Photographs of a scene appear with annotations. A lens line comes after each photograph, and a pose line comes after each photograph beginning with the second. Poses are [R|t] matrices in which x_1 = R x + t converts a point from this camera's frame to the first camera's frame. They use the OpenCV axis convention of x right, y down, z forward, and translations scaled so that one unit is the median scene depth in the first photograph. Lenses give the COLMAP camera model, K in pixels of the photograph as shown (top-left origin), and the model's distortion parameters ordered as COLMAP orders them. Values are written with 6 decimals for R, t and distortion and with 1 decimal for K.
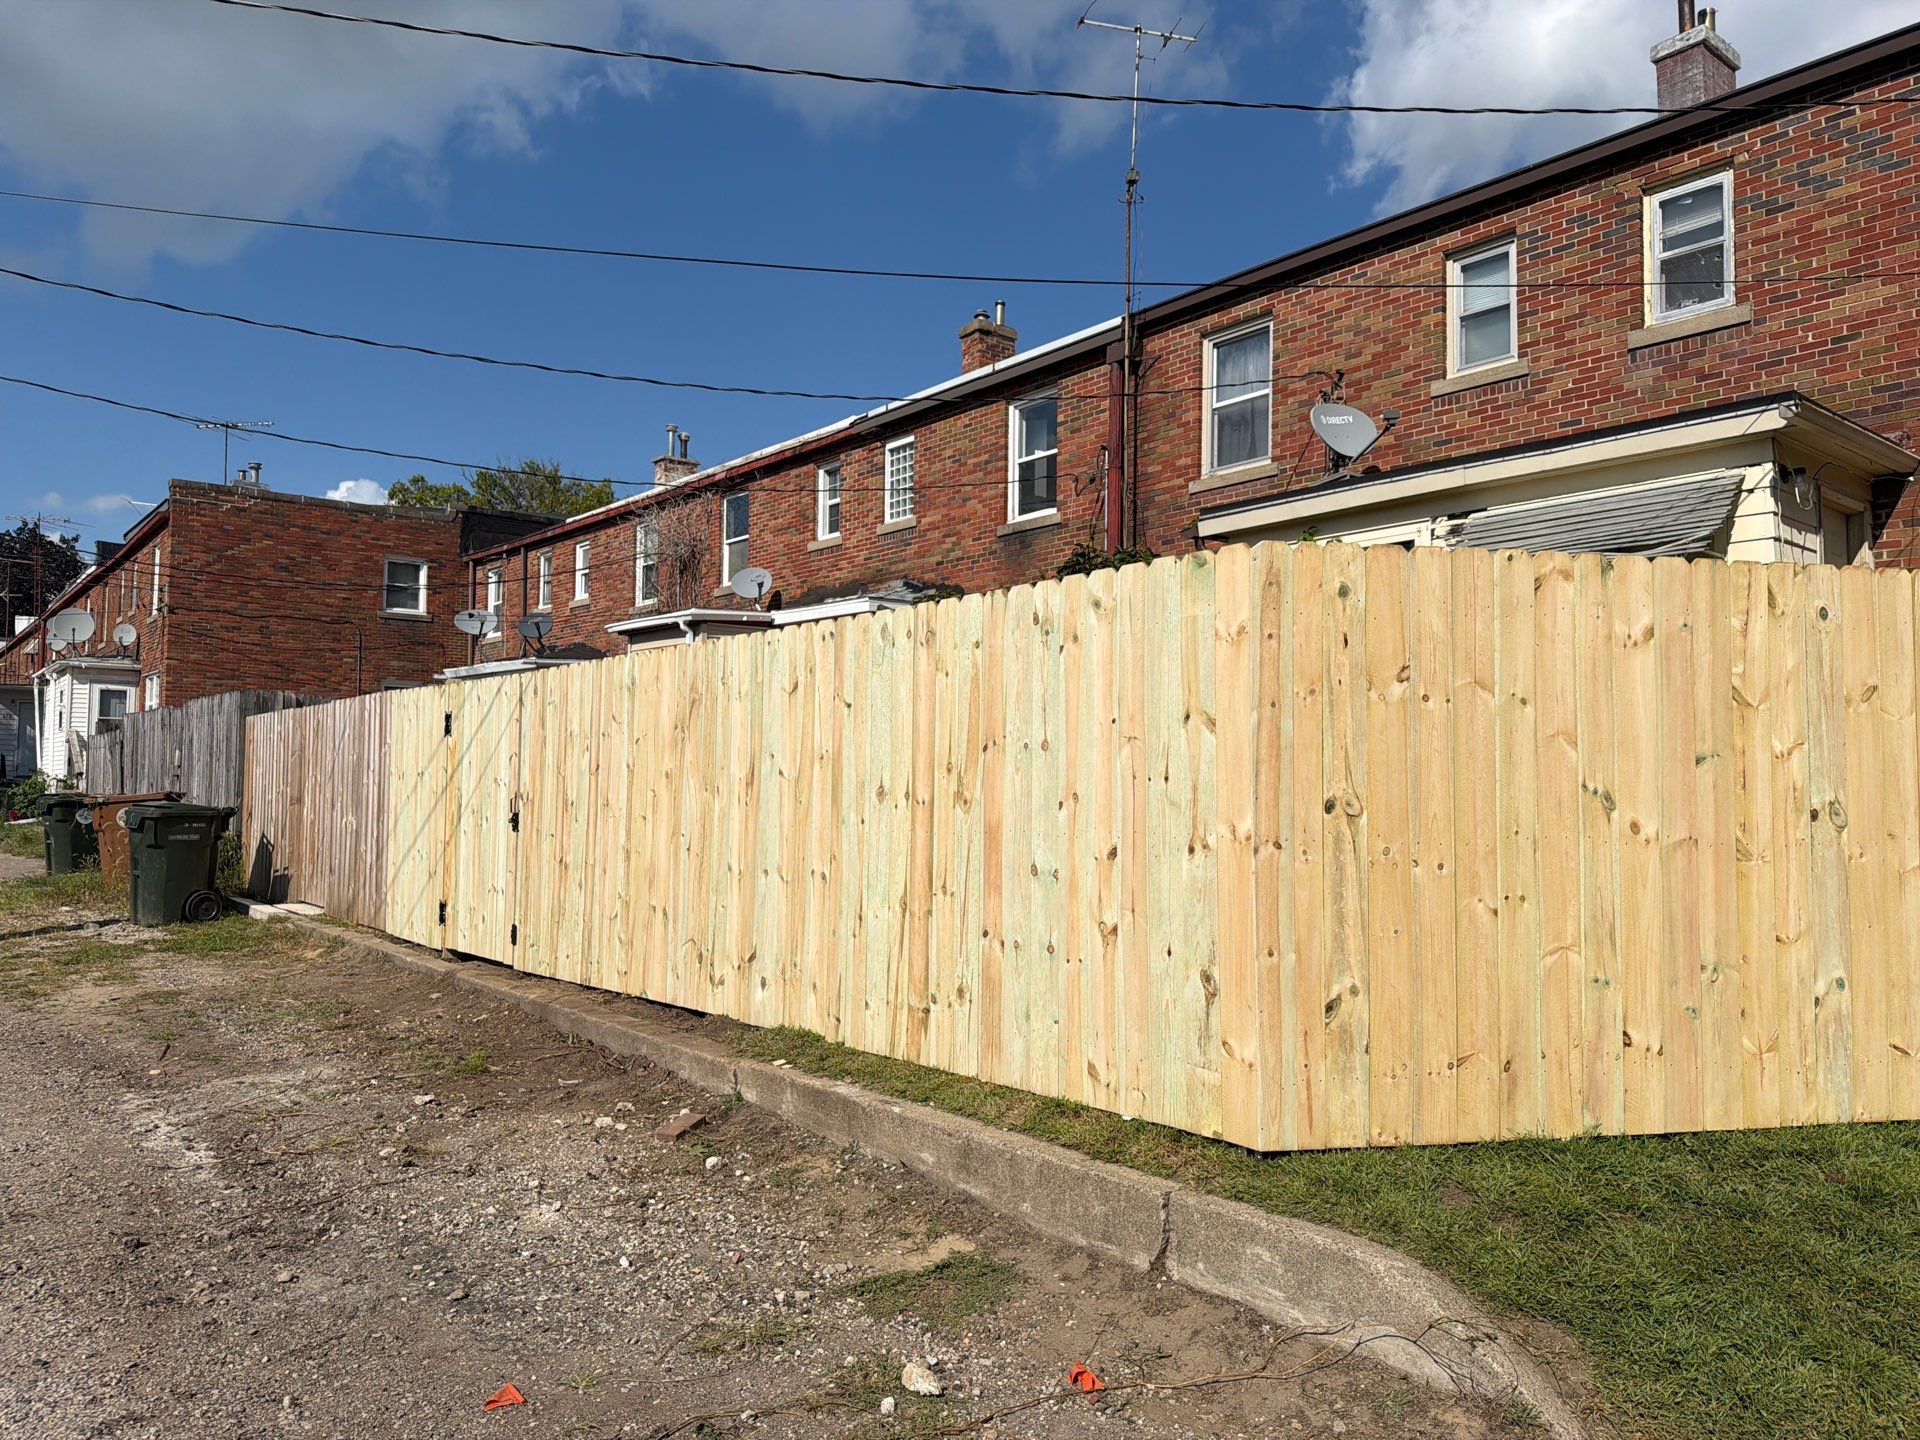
lens RADIAL K [[1336.3, 0, 960.0], [0, 1336.3, 720.0], [0, 0, 1]] dist [0.060310, -0.072711]
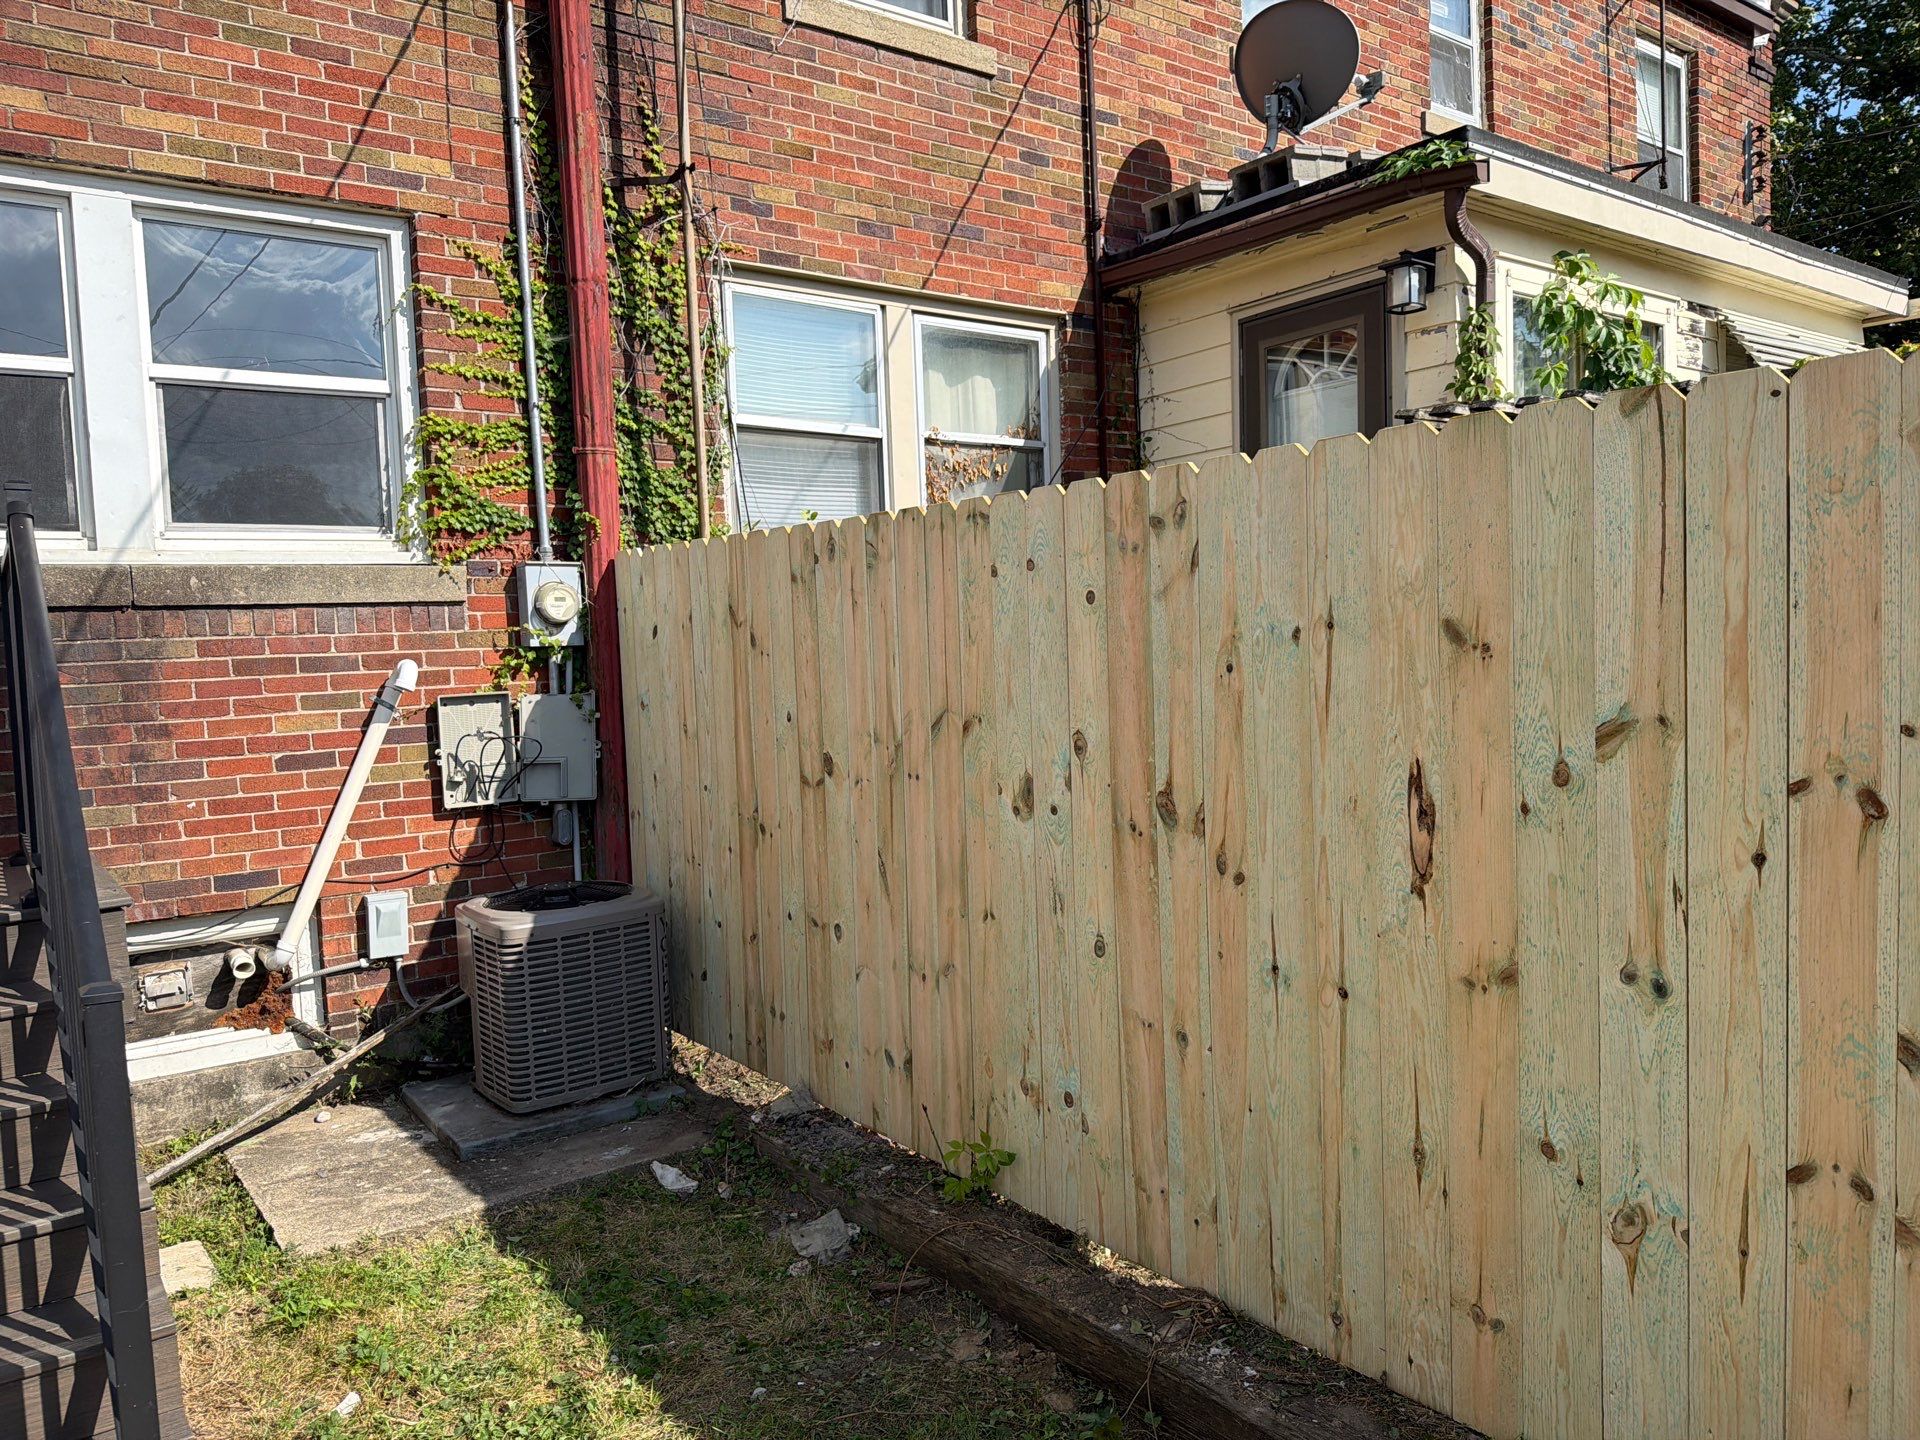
lens RADIAL K [[1347.7, 0, 954.9], [0, 1347.7, 725.6], [0, 0, 1]] dist [0.107673, -0.161186]
pose [[0.033386, -0.078627, 0.996345, -0.343720], [-0.016433, 0.996723, 0.079207, 0.009948], [-0.999307, -0.019017, 0.031984, 1.289909]]
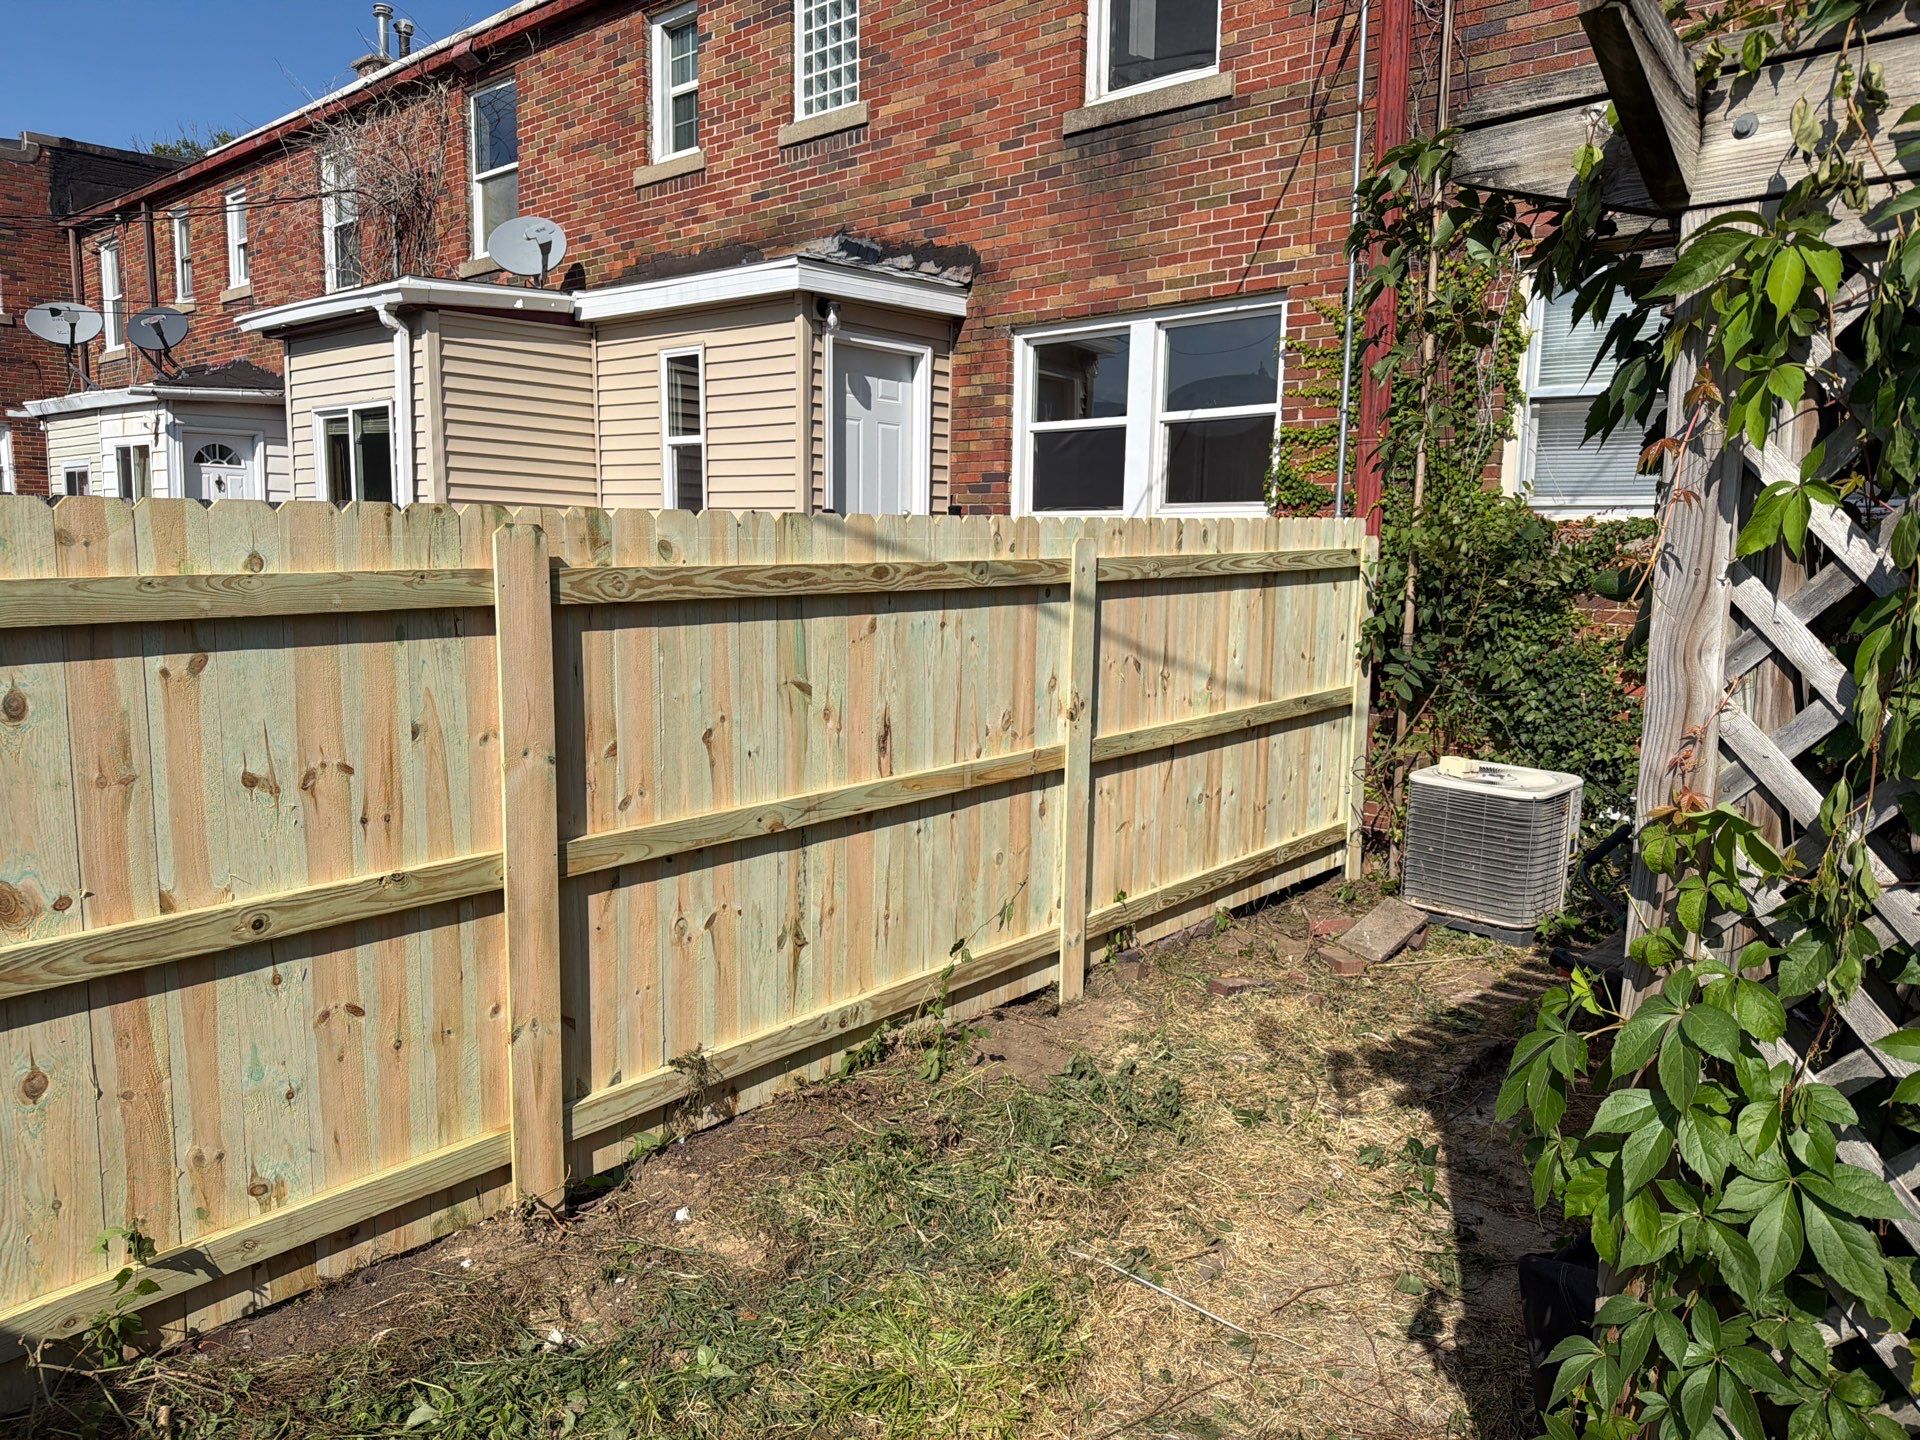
lens RADIAL K [[1339.4, 0, 960.0], [0, 1339.4, 720.0], [0, 0, 1]] dist [0.133874, -0.282396]
pose [[0.988603, -0.015538, 0.149743, -0.135262], [-0.012528, 0.982718, 0.184684, -0.035645], [-0.150024, -0.184455, 0.971323, 0.802652]]
